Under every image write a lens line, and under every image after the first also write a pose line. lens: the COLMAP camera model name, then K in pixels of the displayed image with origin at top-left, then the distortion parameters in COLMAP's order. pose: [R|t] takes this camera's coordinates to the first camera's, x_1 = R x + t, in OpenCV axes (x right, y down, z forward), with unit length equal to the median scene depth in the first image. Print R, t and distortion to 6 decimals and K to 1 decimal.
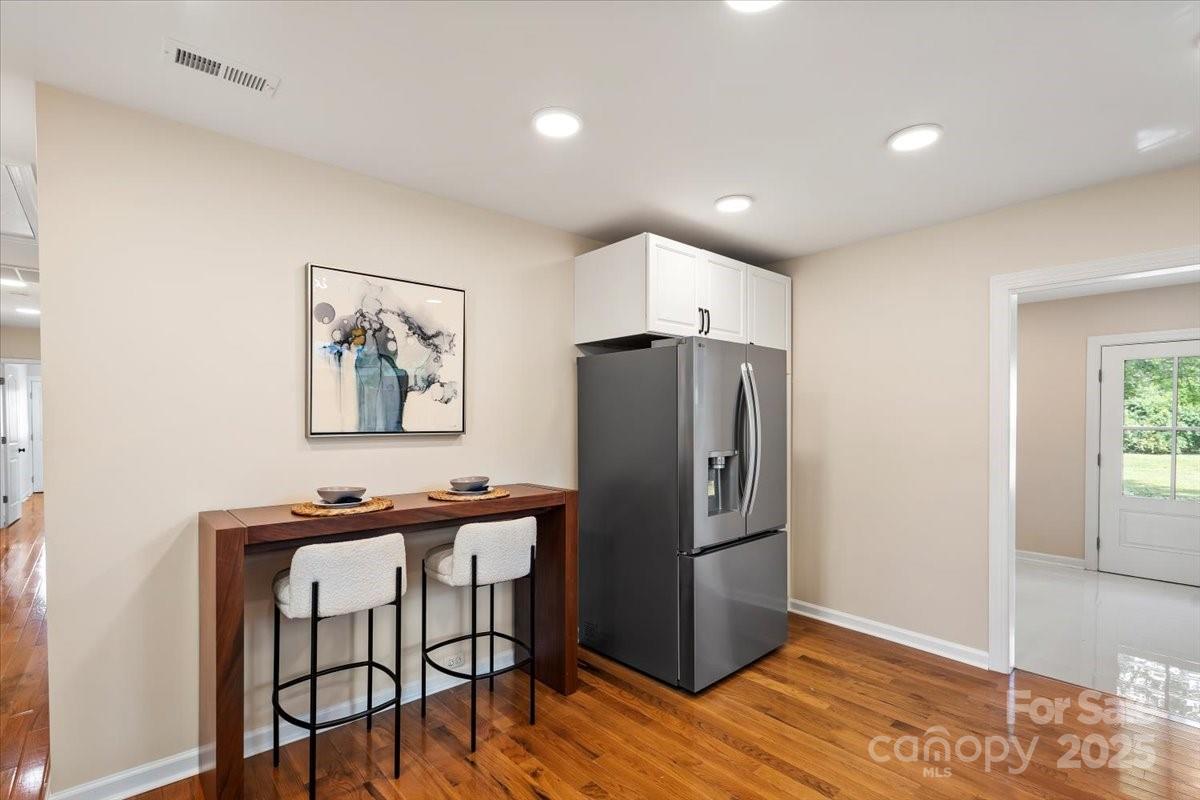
lens RADIAL K [[559.1, 0, 599.6], [0, 559.1, 408.7], [0, 0, 1]] dist [0.002326, -0.000654]
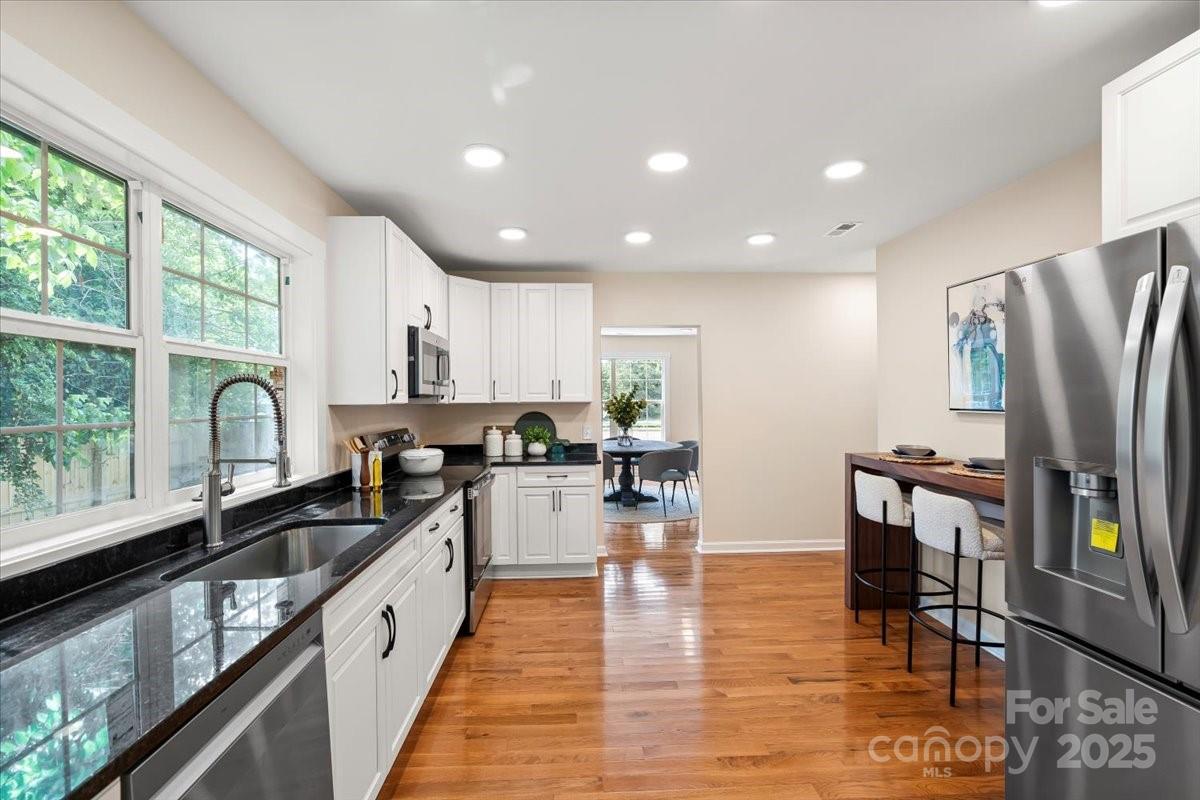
lens RADIAL K [[559.1, 0, 598.0], [0, 559.1, 399.3], [0, 0, 1]] dist [0.002326, -0.000654]
pose [[-0.629157, 0.007715, -0.777240, 1.044035], [0.016000, 0.999867, -0.003026, 0.010324], [0.777114, -0.014339, -0.629197, 1.123810]]
